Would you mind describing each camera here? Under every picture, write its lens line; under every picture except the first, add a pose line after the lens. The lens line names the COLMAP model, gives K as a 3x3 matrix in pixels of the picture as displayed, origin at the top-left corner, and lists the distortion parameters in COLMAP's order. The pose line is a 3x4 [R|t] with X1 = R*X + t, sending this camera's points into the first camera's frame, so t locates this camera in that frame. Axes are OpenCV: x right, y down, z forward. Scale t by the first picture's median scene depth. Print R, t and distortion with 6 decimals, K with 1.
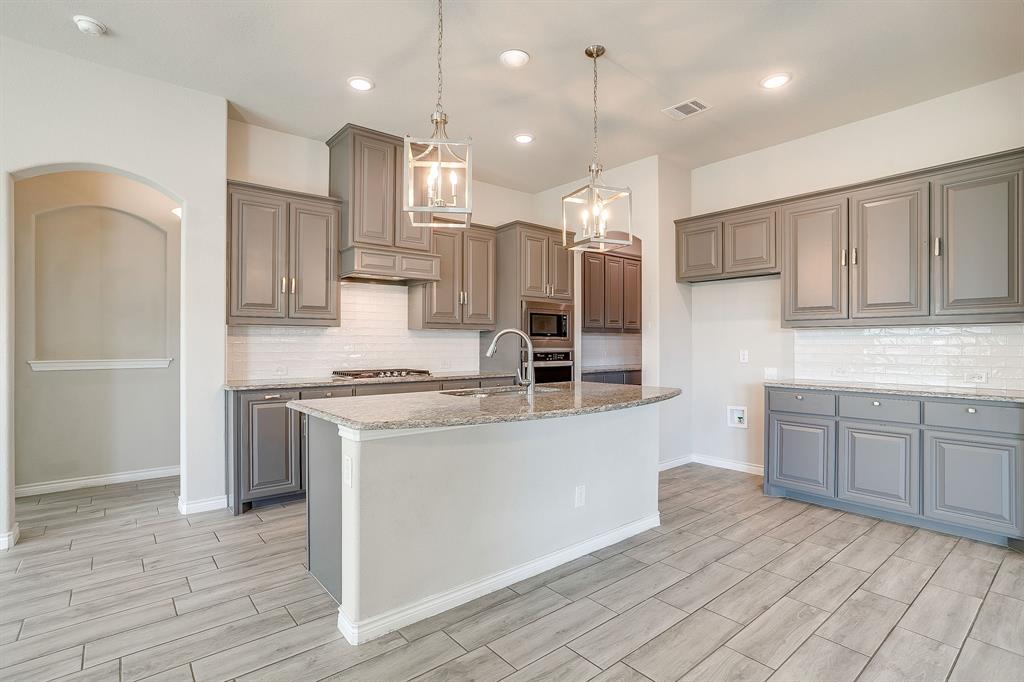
lens RADIAL K [[505.3, 0, 512.0], [0, 505.3, 341.0], [0, 0, 1]] dist [-0.064737, 0.037548]
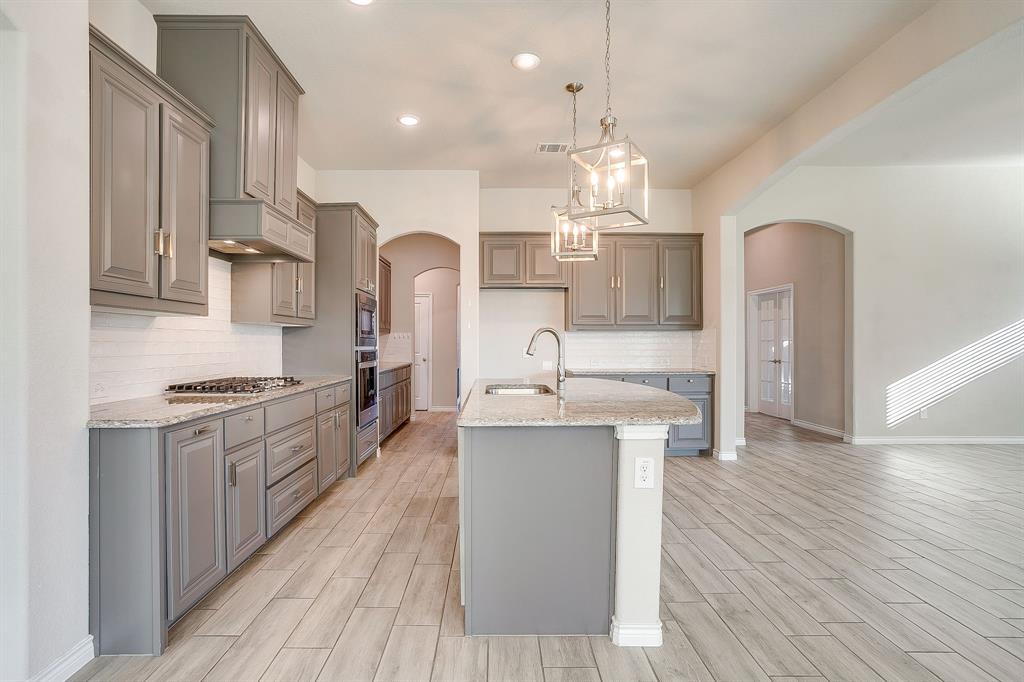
lens RADIAL K [[508.2, 0, 488.1], [0, 508.2, 345.7], [0, 0, 1]] dist [-0.071123, 0.038044]
pose [[0.633940, -0.004167, 0.773371, -0.644264], [-0.003108, 0.999964, 0.007935, 0.004219], [-0.773376, -0.007434, 0.633904, 0.318397]]
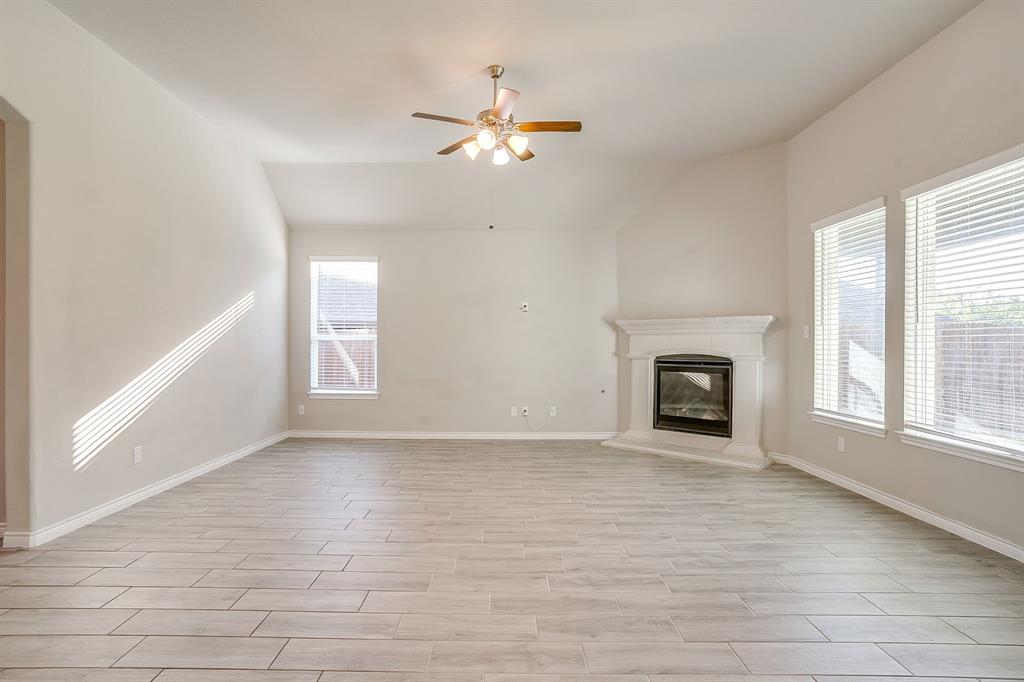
lens RADIAL K [[508.2, 0, 488.1], [0, 508.2, 345.7], [0, 0, 1]] dist [-0.071123, 0.038044]
pose [[-0.756847, -0.004334, 0.653577, 0.179495], [-0.005425, 0.999985, 0.000349, 0.000706], [-0.653569, -0.003282, -0.756860, 0.515710]]
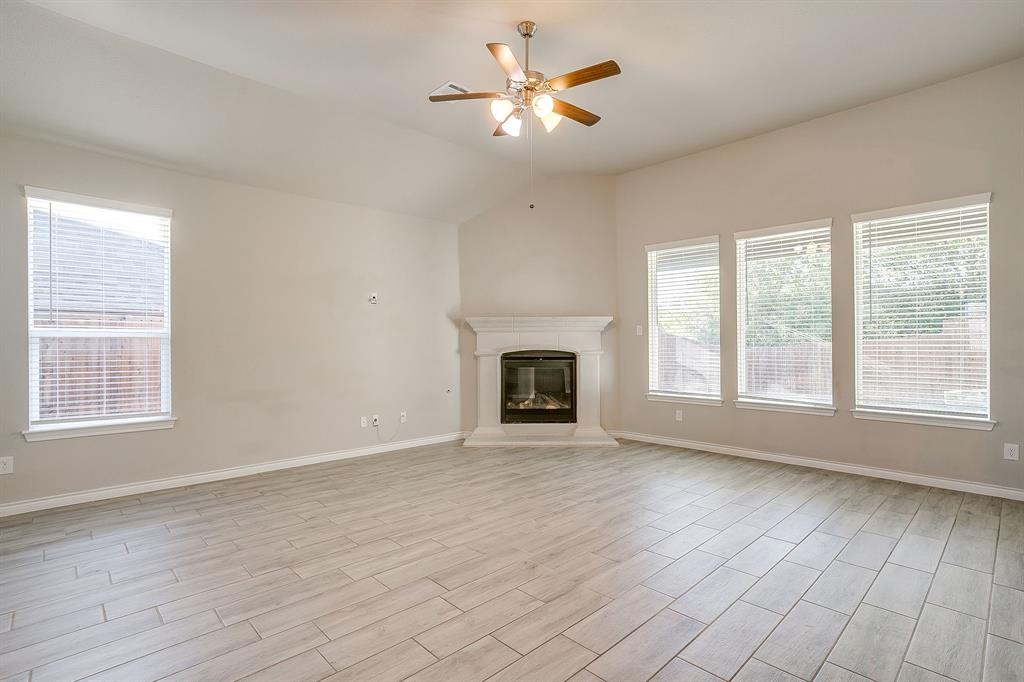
lens RADIAL K [[505.3, 0, 512.0], [0, 505.3, 341.0], [0, 0, 1]] dist [-0.064737, 0.037548]
pose [[-0.997421, 0.004219, -0.071654, 0.860261], [0.004648, 0.999972, -0.005824, 0.002783], [0.071627, -0.006142, -0.997413, 0.604921]]
